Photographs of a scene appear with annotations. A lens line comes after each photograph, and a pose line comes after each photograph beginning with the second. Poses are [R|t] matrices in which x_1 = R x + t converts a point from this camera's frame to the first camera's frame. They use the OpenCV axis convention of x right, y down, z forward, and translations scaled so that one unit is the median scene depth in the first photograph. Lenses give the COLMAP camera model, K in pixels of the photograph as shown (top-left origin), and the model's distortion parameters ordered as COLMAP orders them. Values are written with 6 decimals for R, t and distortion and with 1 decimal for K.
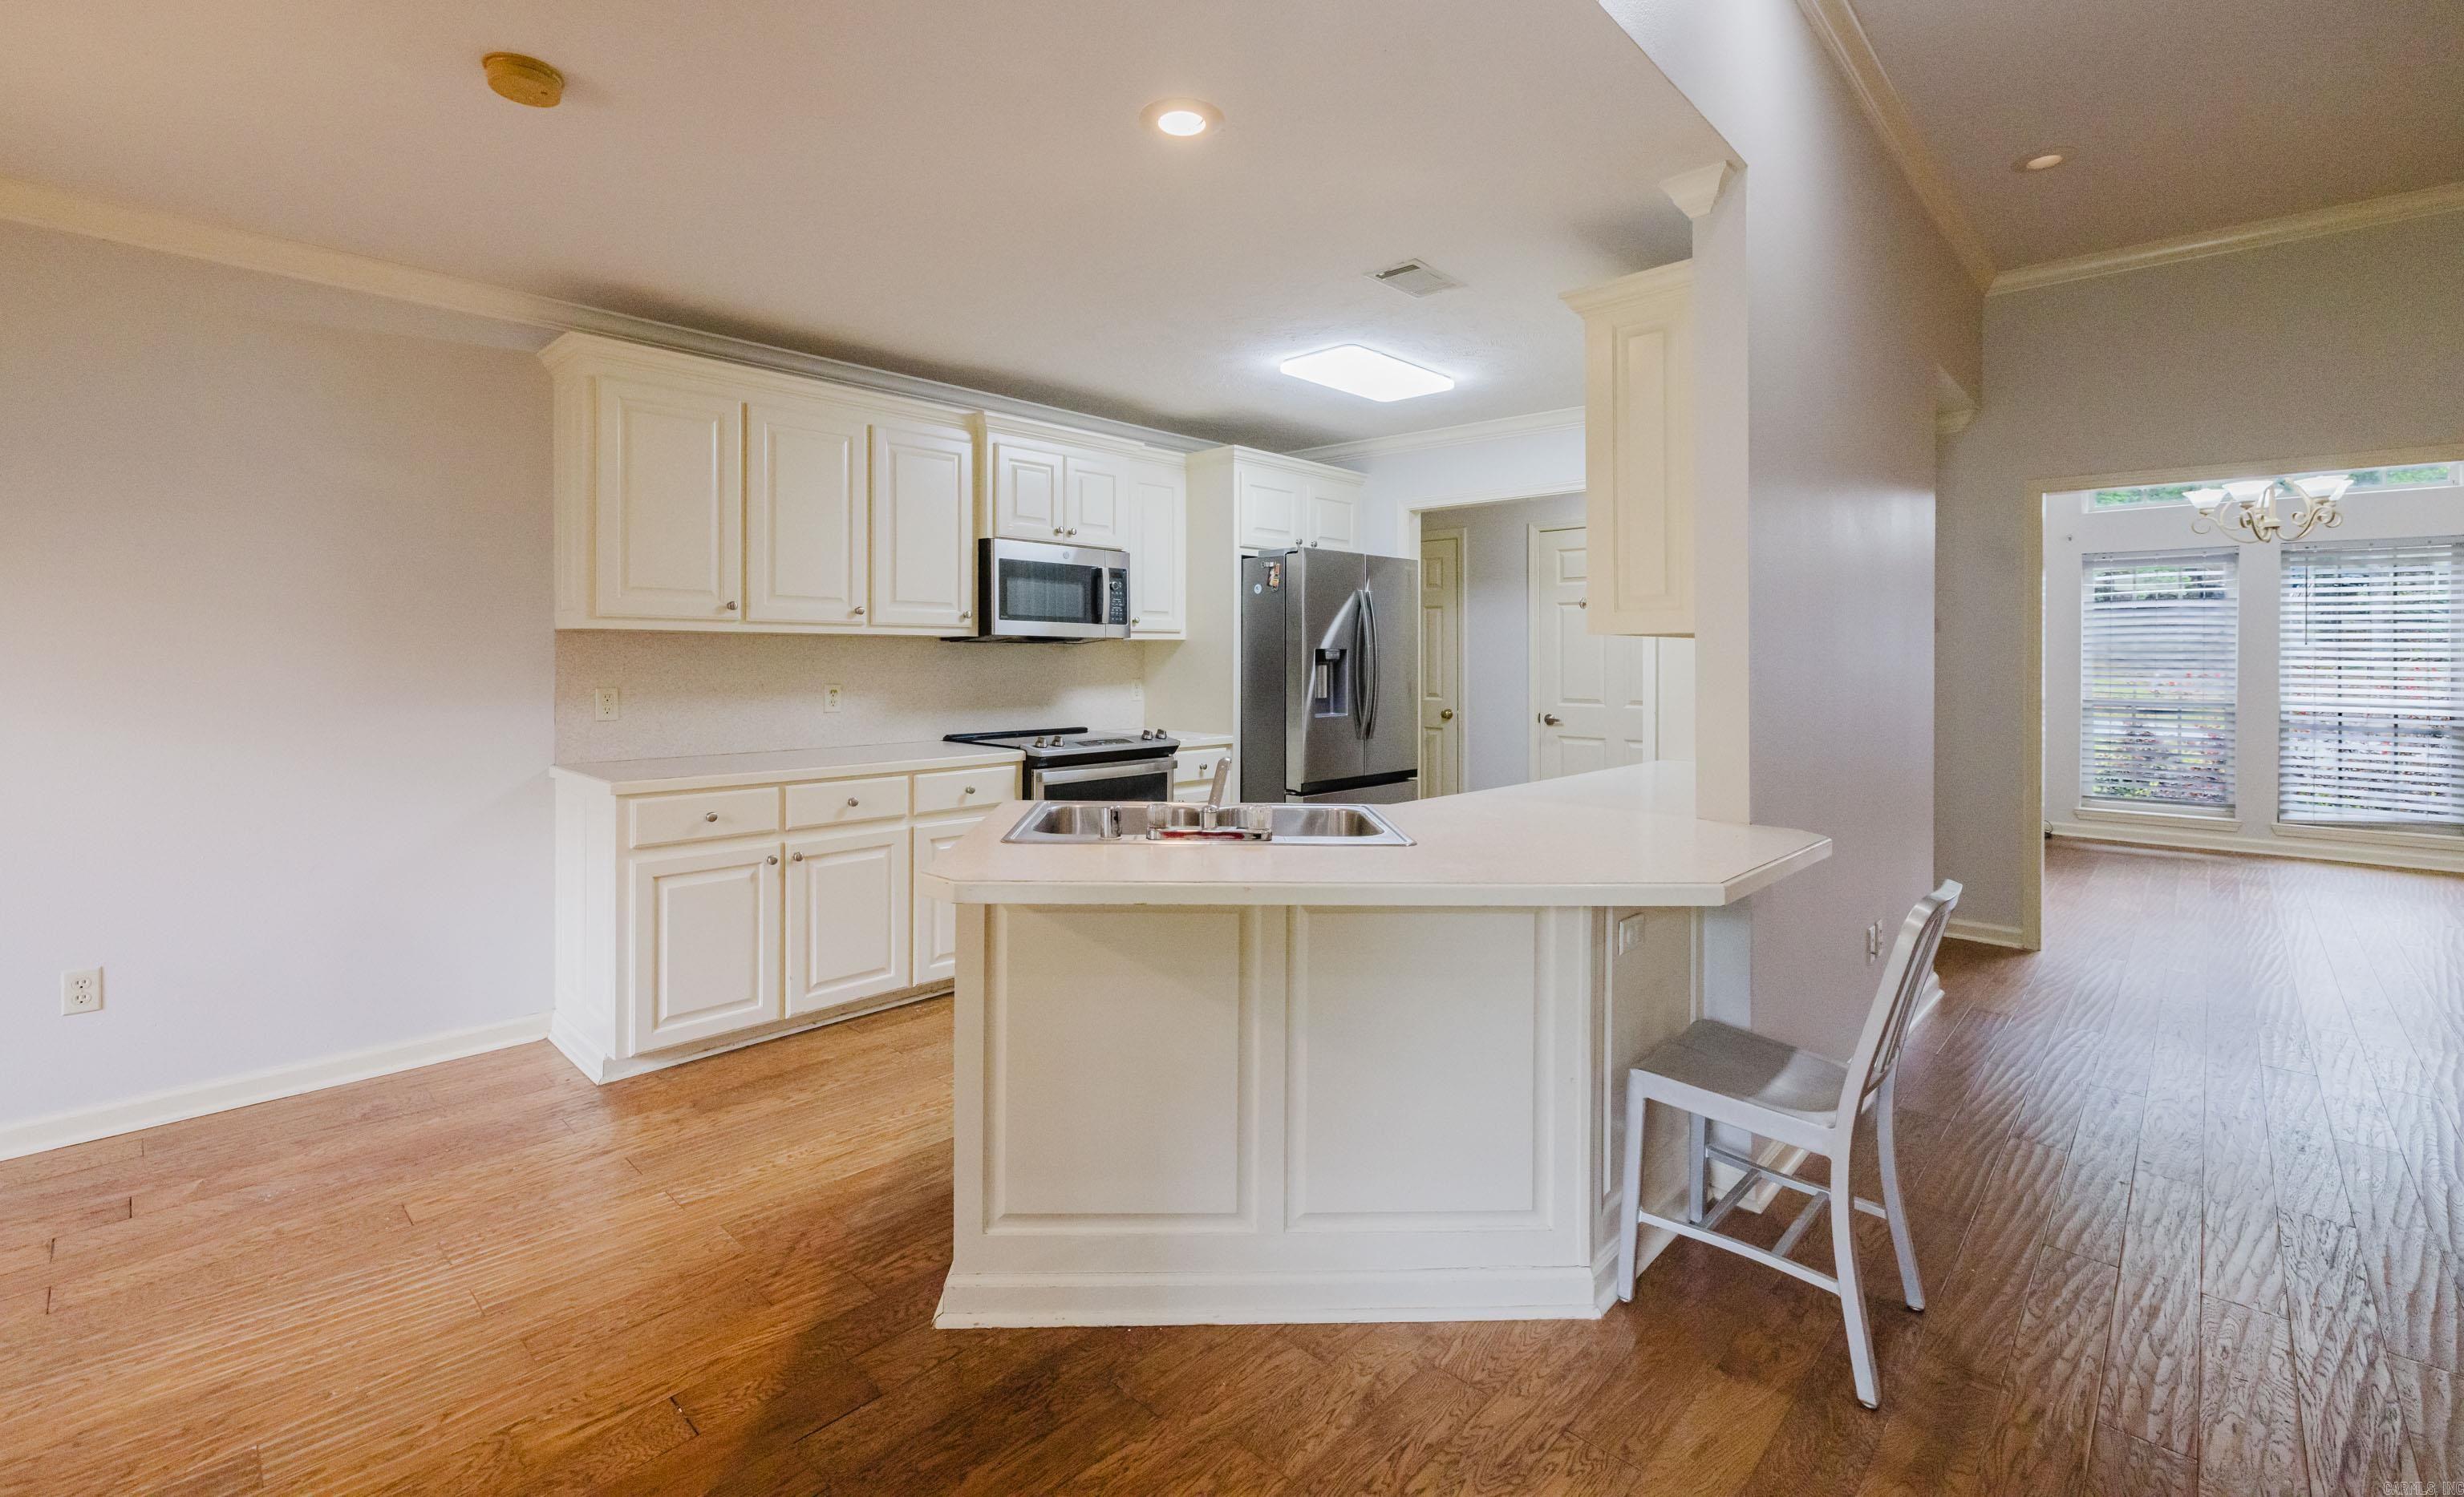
lens RADIAL K [[1042.5, 0, 1212.2], [0, 1042.5, 656.4], [0, 0, 1]] dist [0.002910, -0.000531]
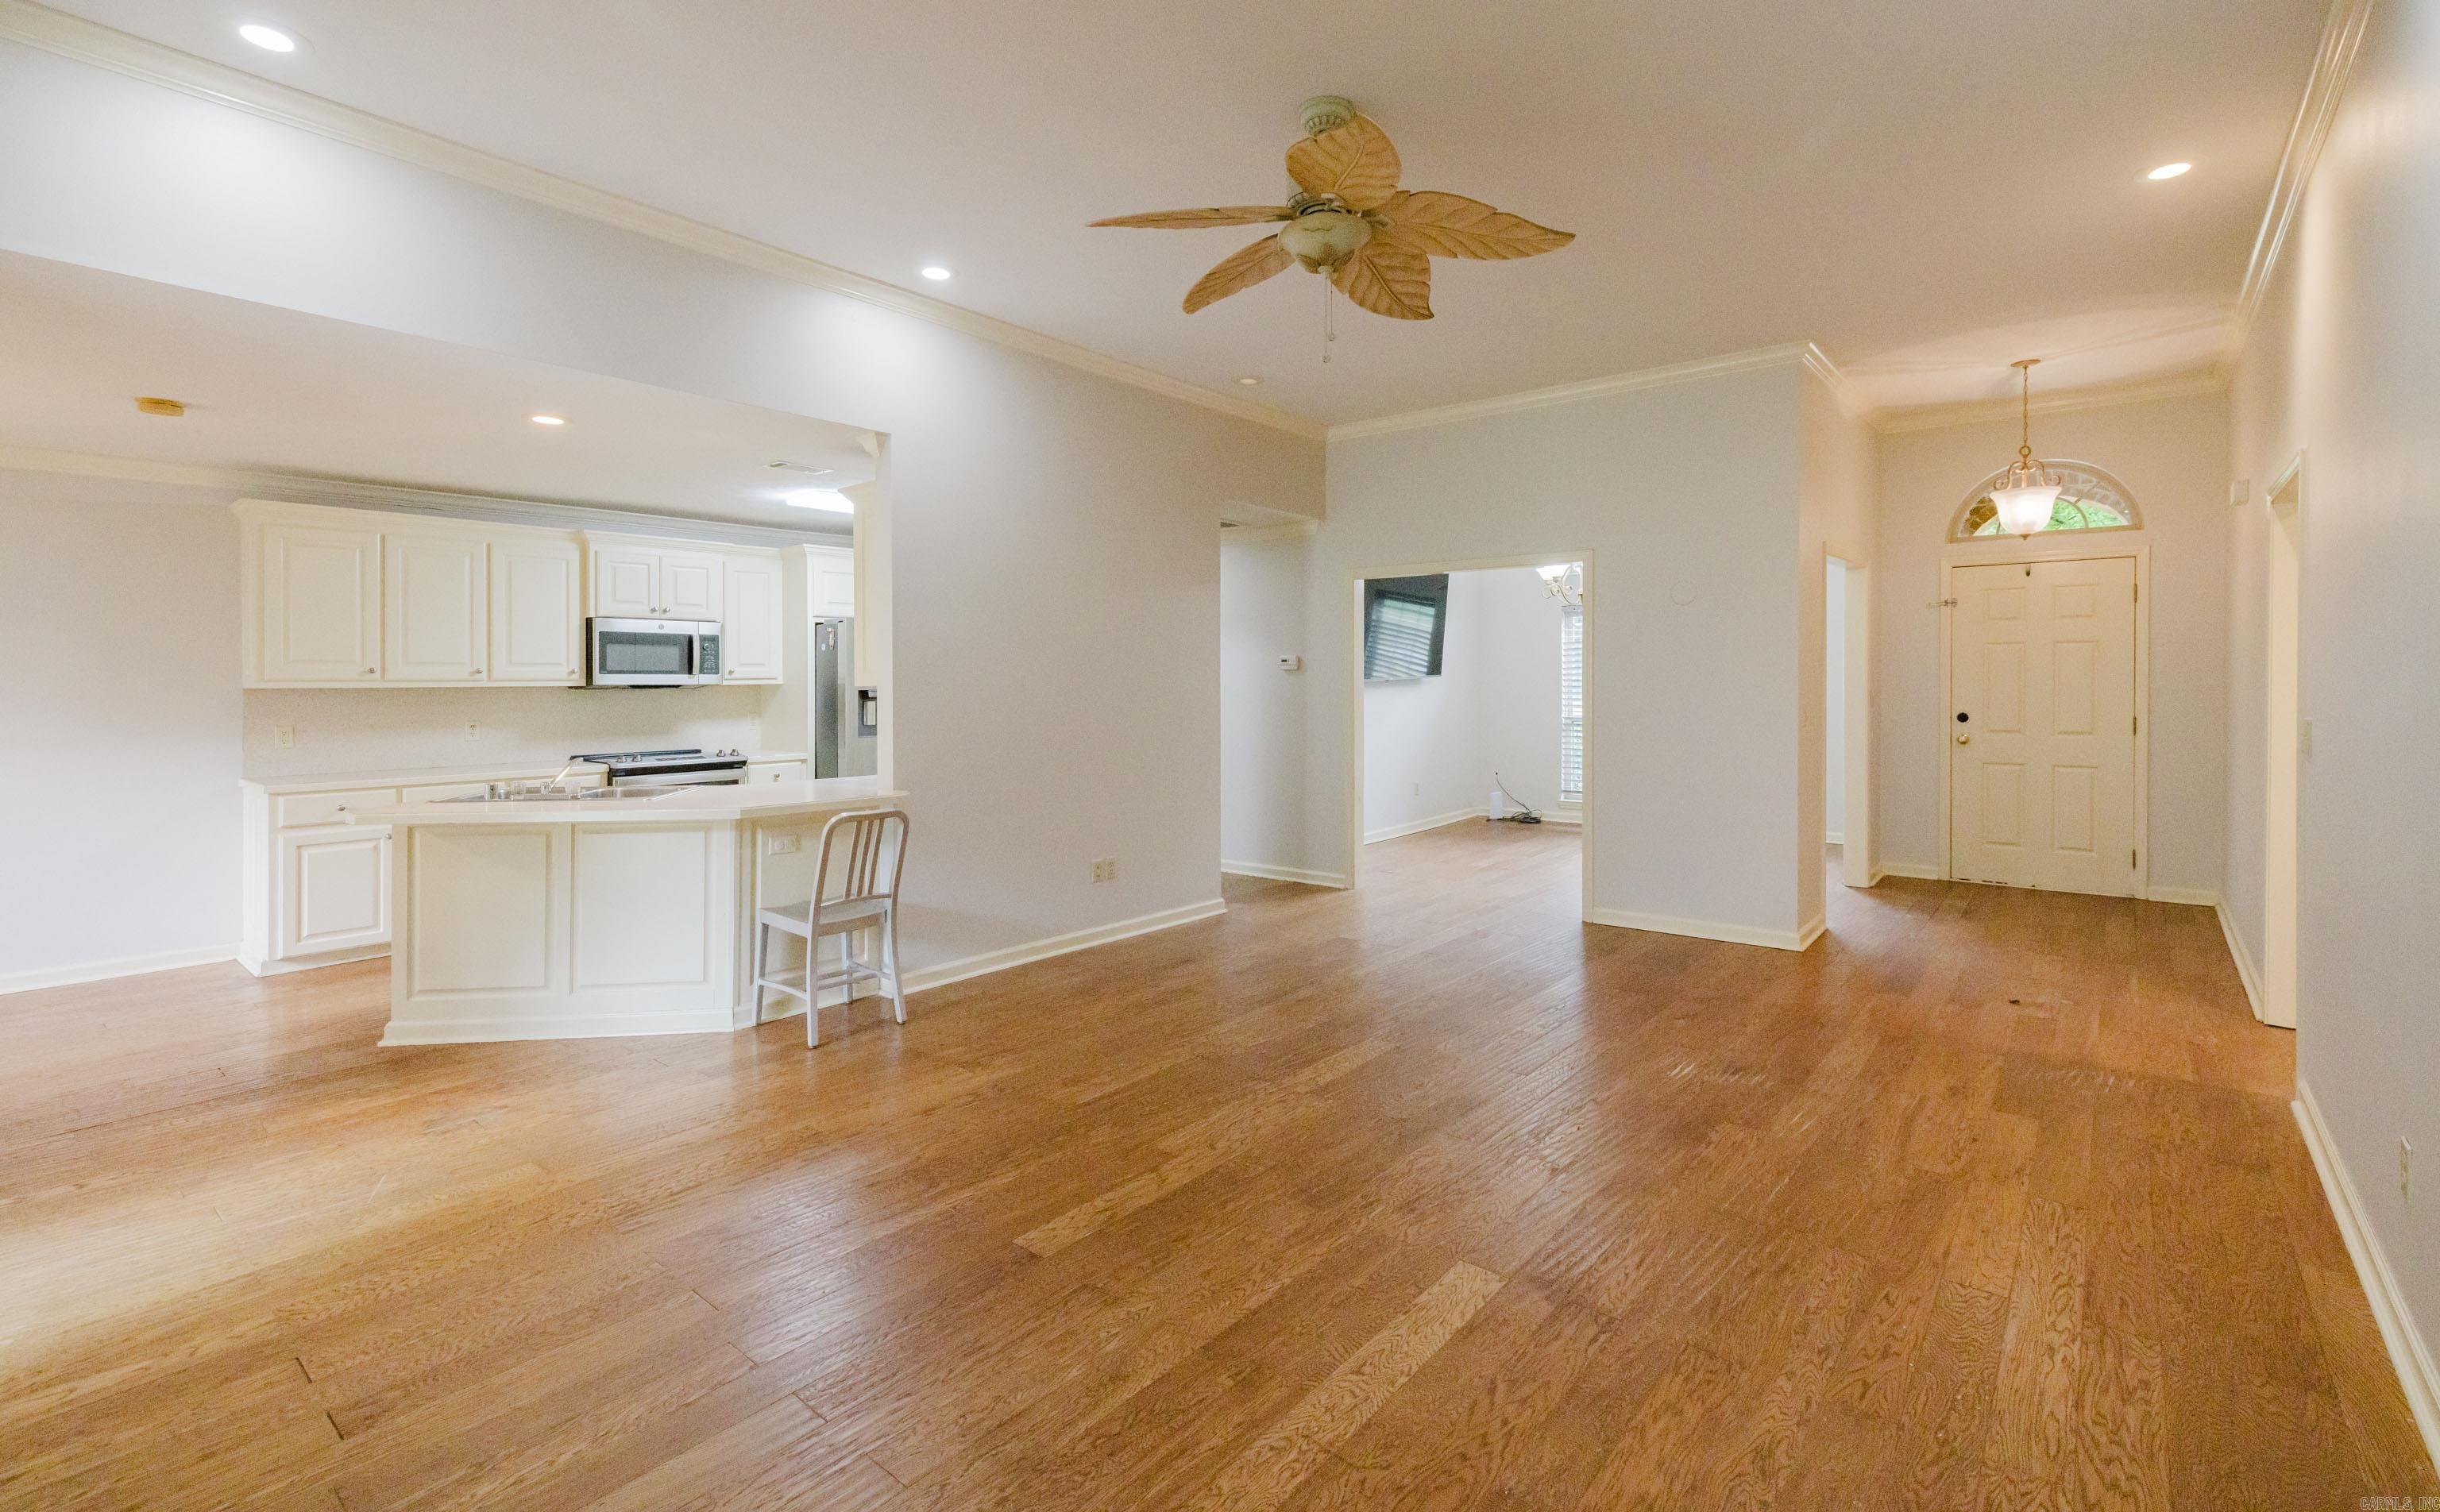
lens RADIAL K [[1069.1, 0, 1245.4], [0, 1069.1, 672.3], [0, 0, 1]] dist [0.002641, 0.001036]
pose [[0.996628, -0.012258, 0.081127, 0.564064], [0.013041, 0.999873, -0.009122, -0.012741], [-0.081004, 0.010149, 0.996662, -0.540811]]
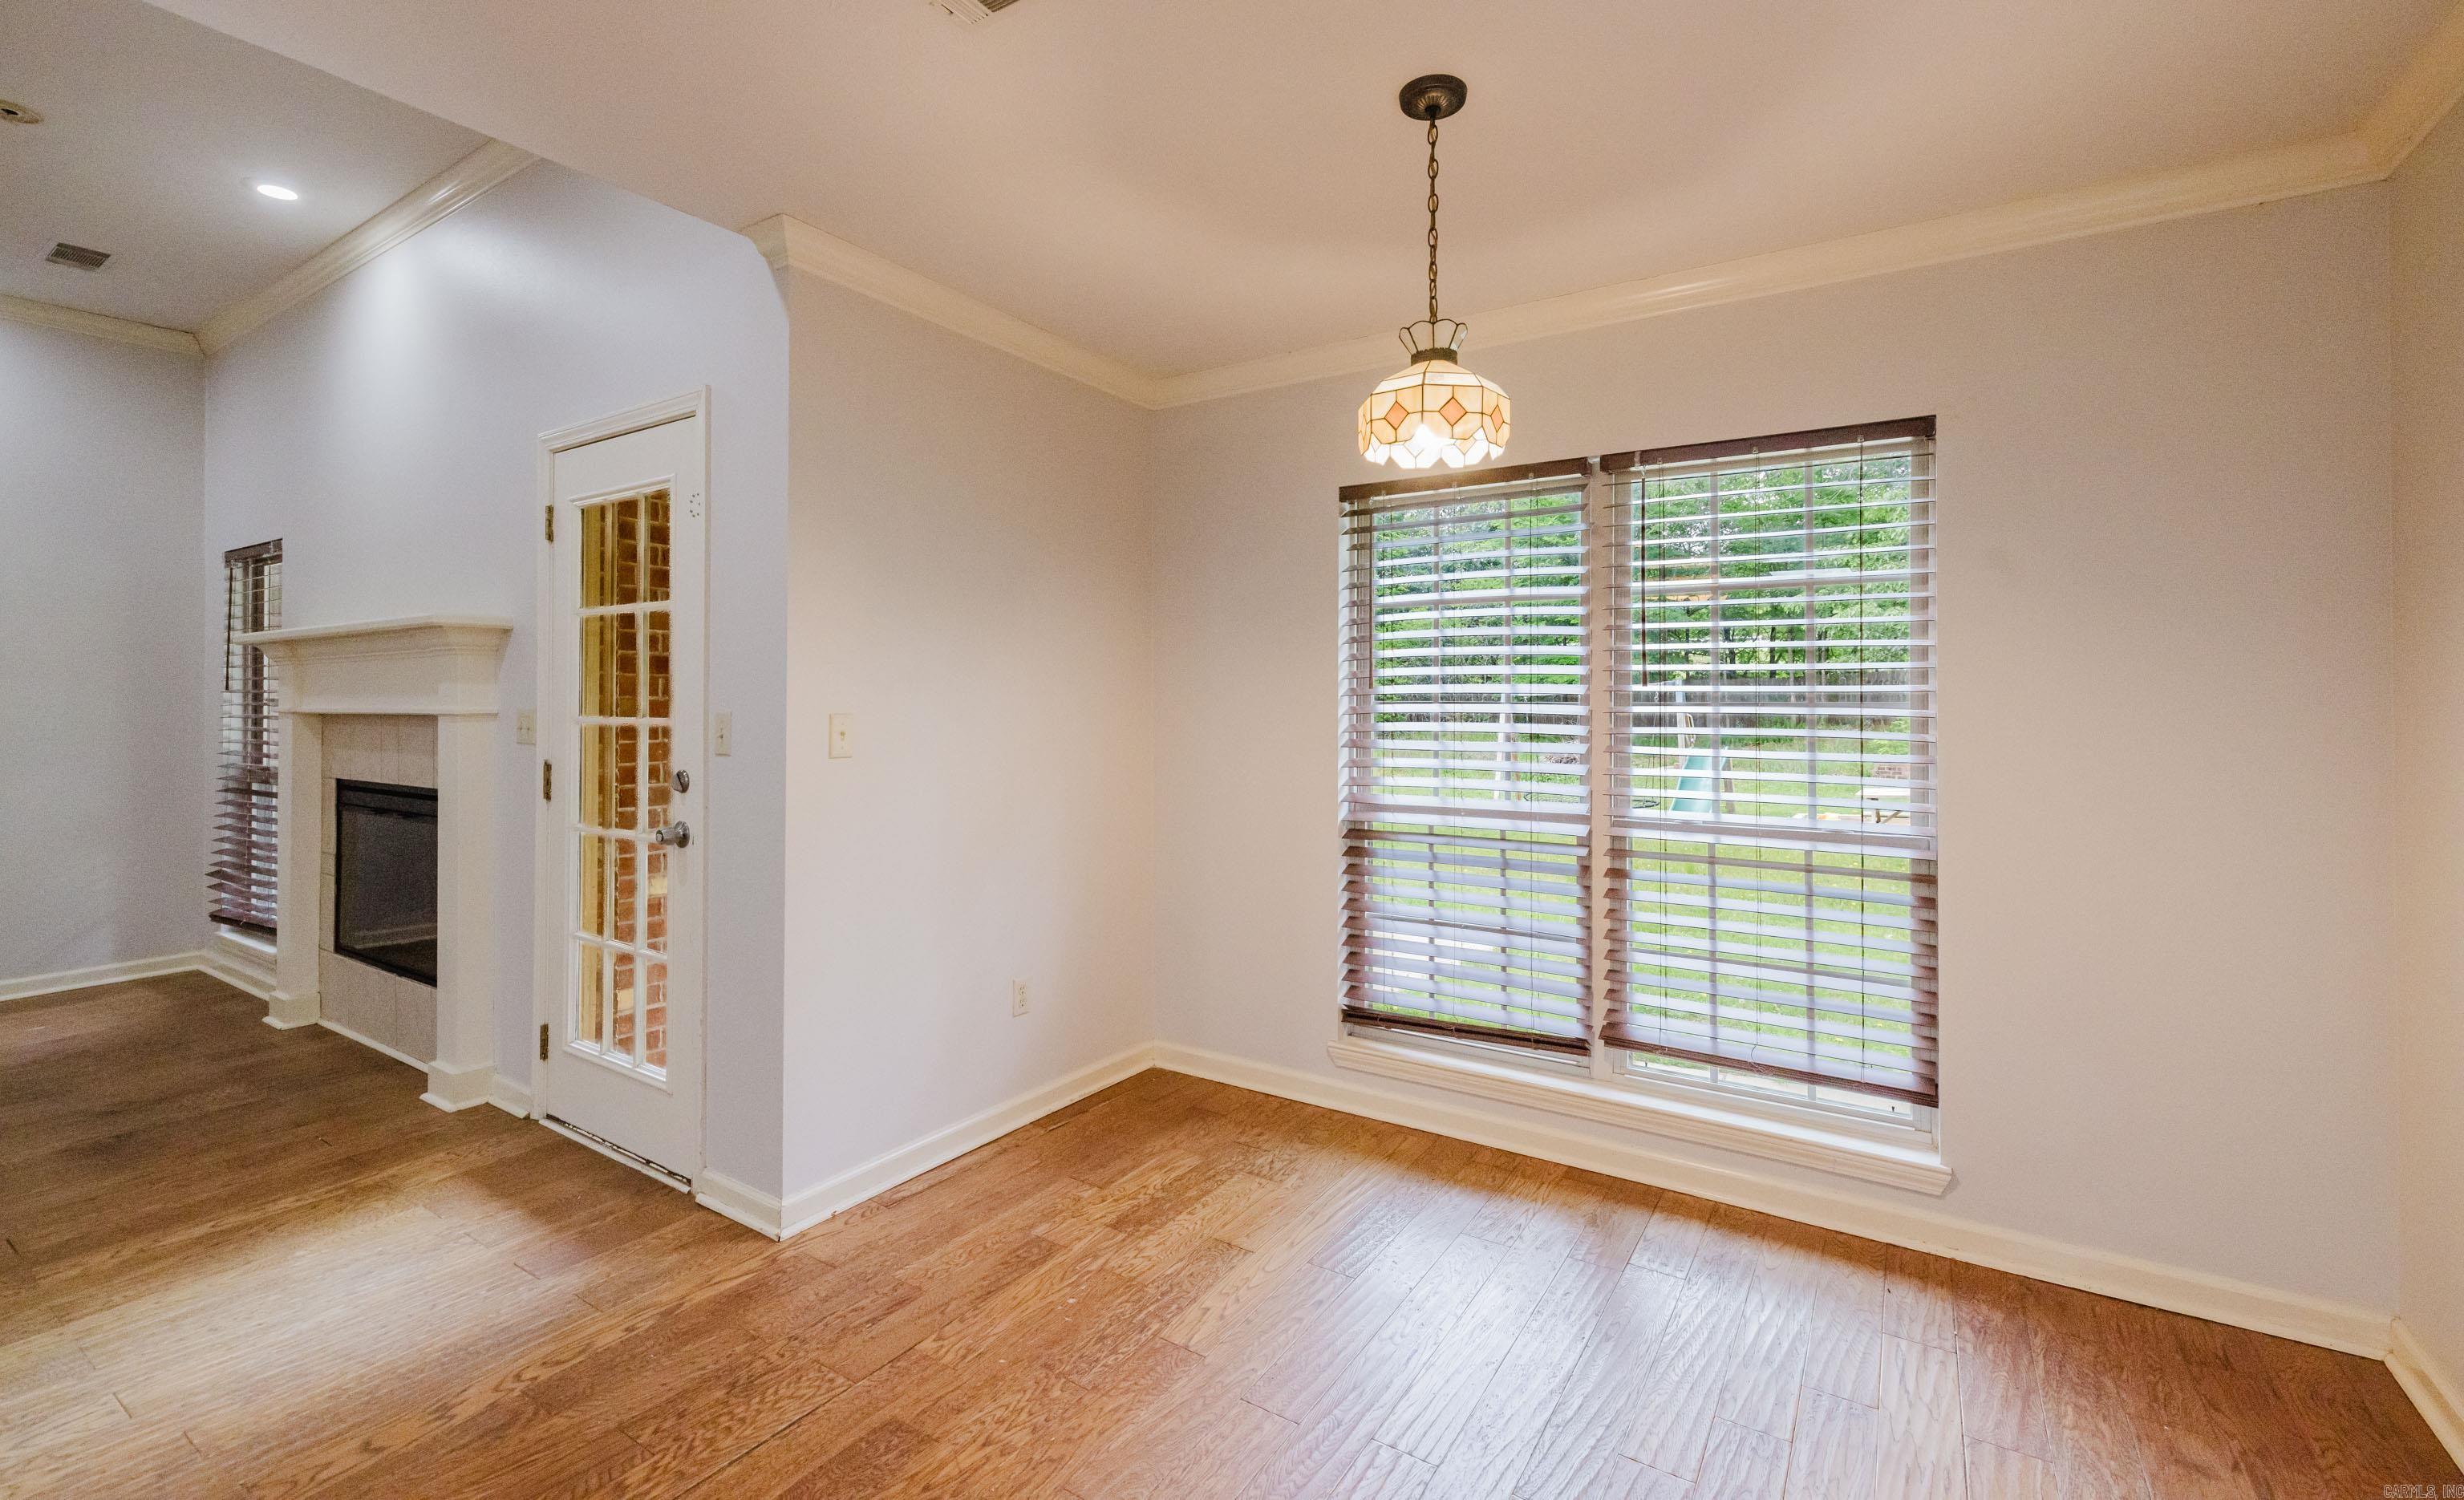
lens RADIAL K [[1079.9, 0, 1232.0], [0, 1079.9, 692.2], [0, 0, 1]] dist [0.005192, -0.000776]
pose [[-0.984746, -0.011138, -0.173638, -0.389914], [-0.009180, 0.999885, -0.012074, -0.005423], [0.173753, -0.010296, -0.984735, 0.704226]]
